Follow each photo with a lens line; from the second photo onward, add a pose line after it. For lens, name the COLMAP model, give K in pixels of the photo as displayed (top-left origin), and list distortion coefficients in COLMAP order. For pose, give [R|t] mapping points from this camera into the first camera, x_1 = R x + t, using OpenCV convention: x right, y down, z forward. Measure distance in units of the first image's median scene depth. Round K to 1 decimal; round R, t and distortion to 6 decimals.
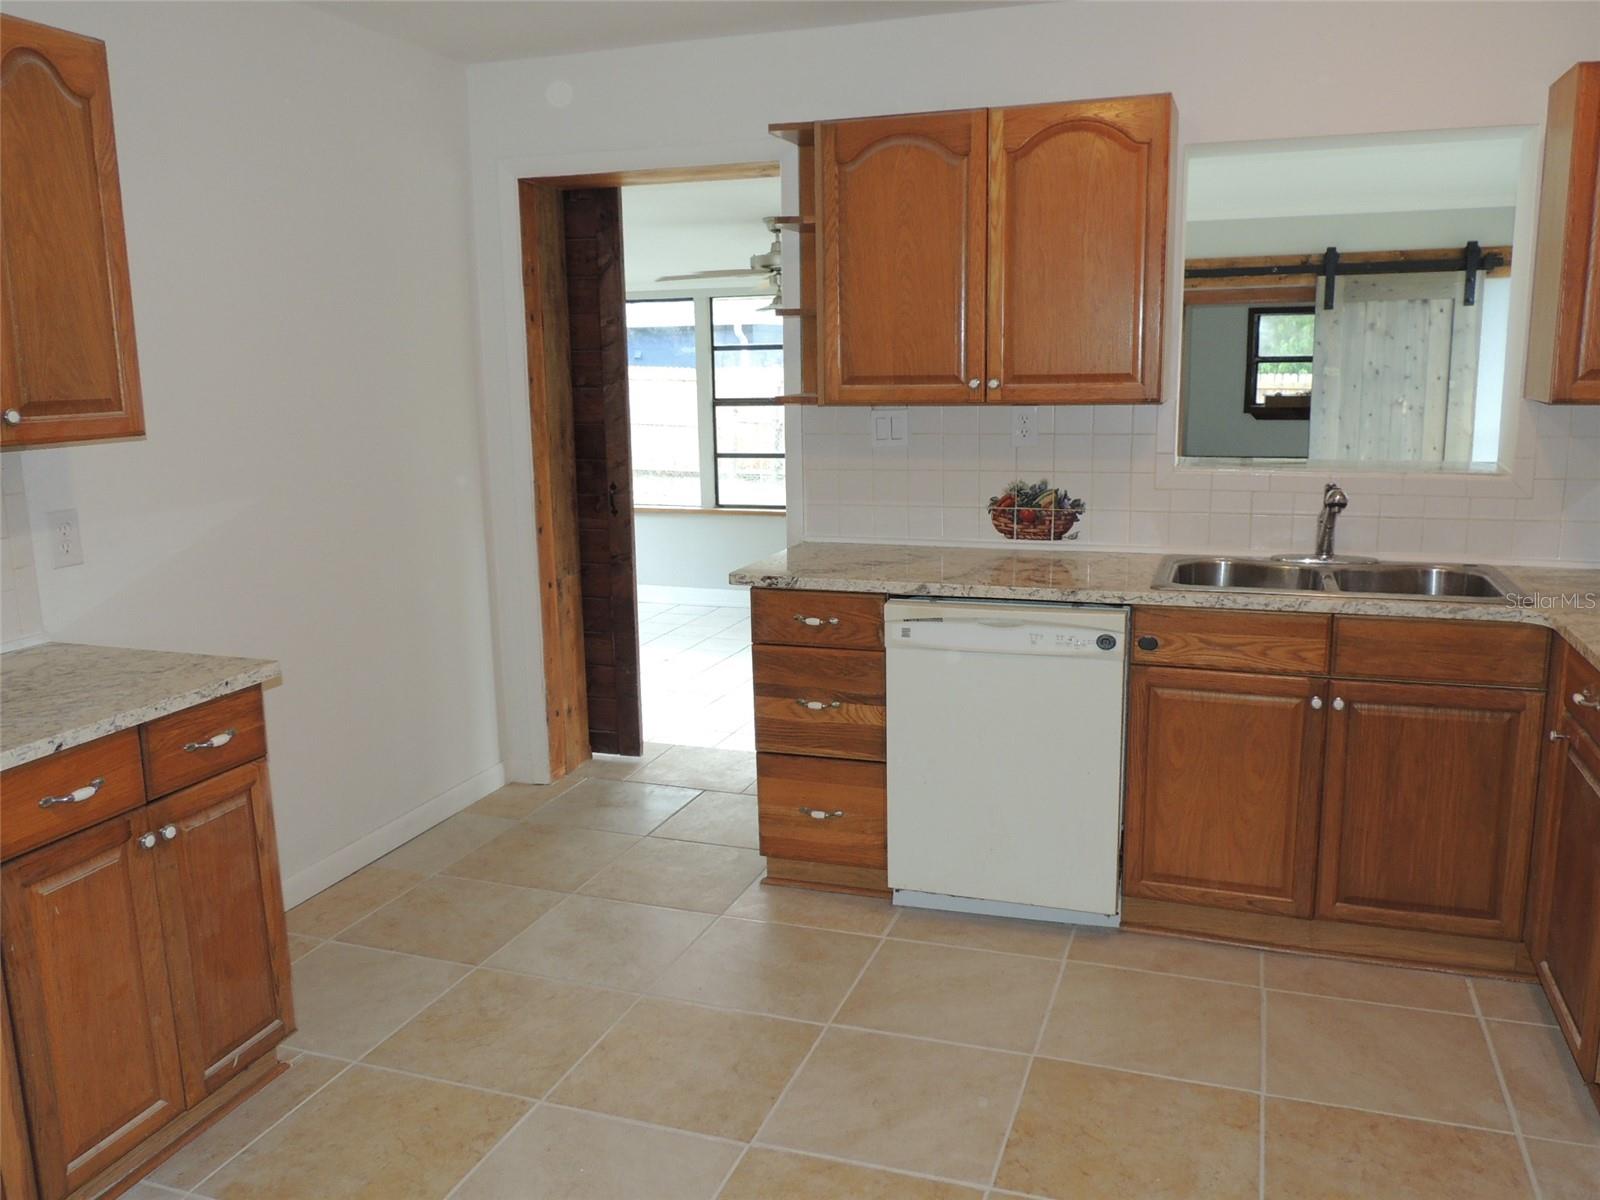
lens RADIAL K [[1265.3, 0, 807.4], [0, 1265.3, 602.6], [0, 0, 1]] dist [-0.033054, 0.026140]
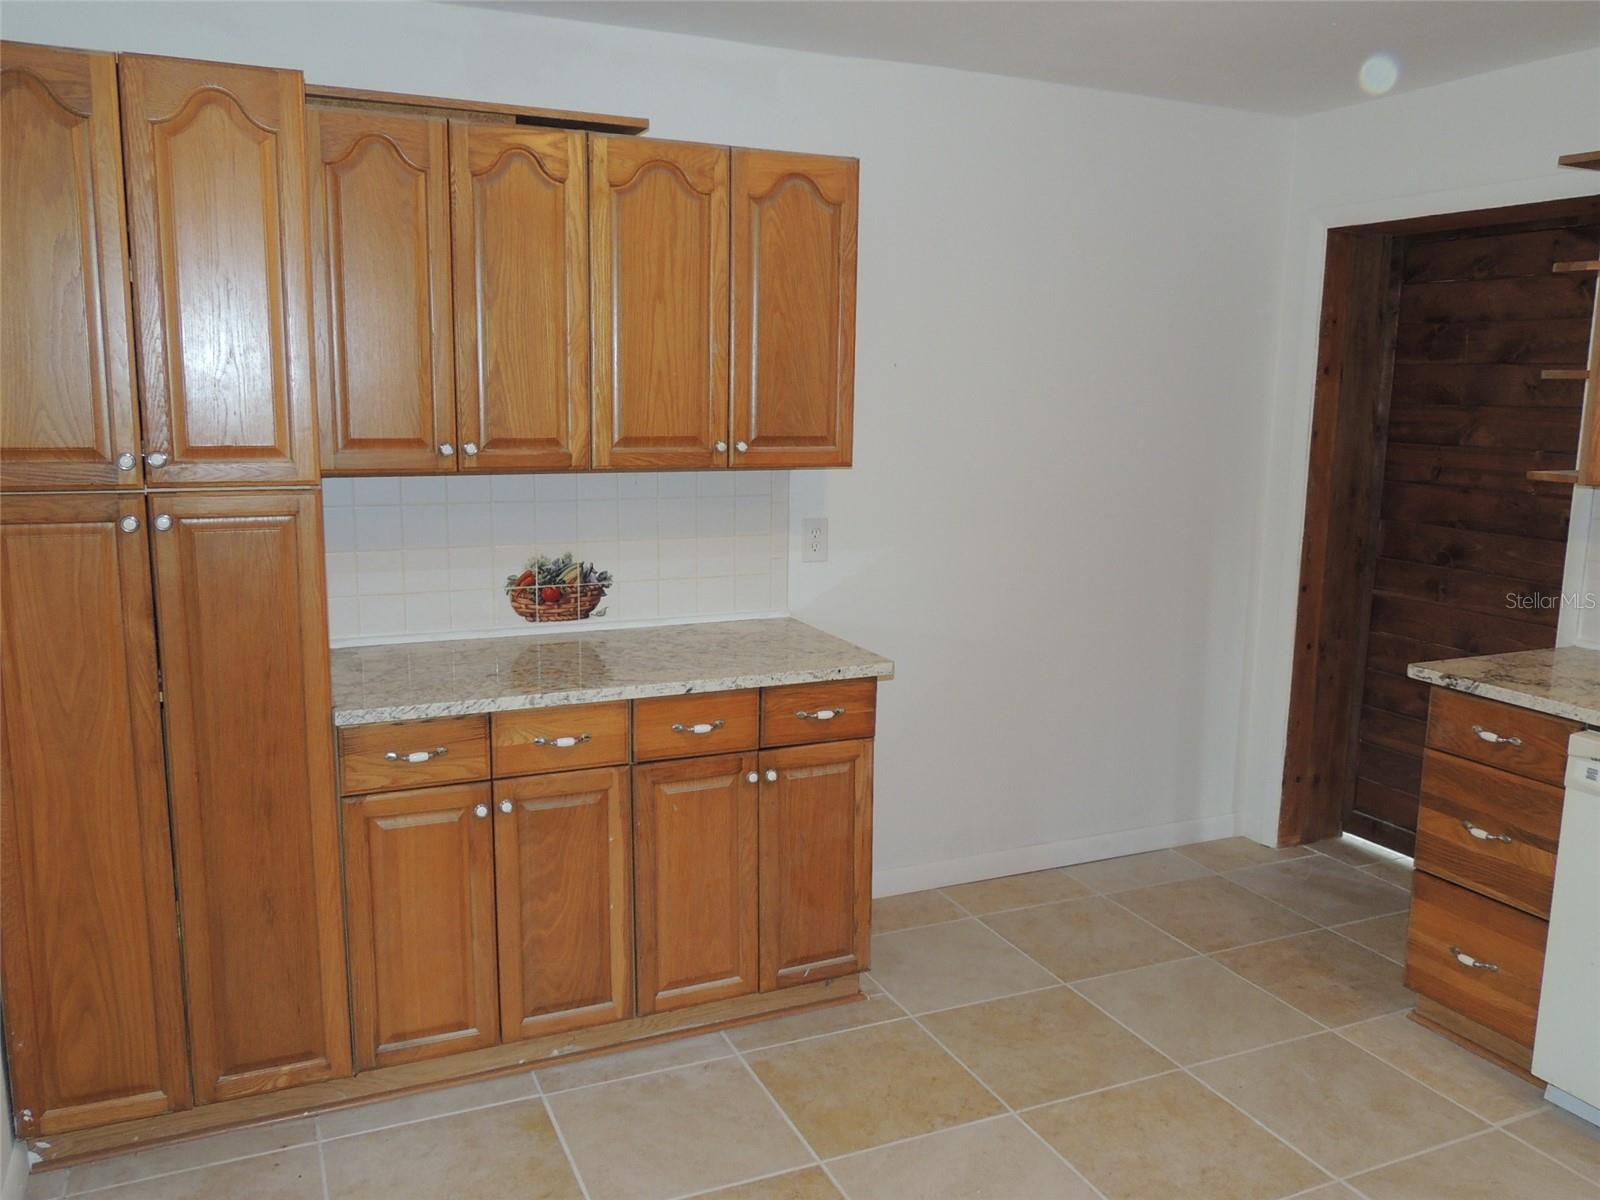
lens RADIAL K [[1265.3, 0, 807.4], [0, 1265.3, 602.6], [0, 0, 1]] dist [-0.033054, 0.026140]
pose [[0.691270, 0.148153, -0.707246, 0.370304], [-0.162718, 0.985533, 0.047406, -0.053558], [0.704038, 0.082312, 0.705376, 0.091337]]
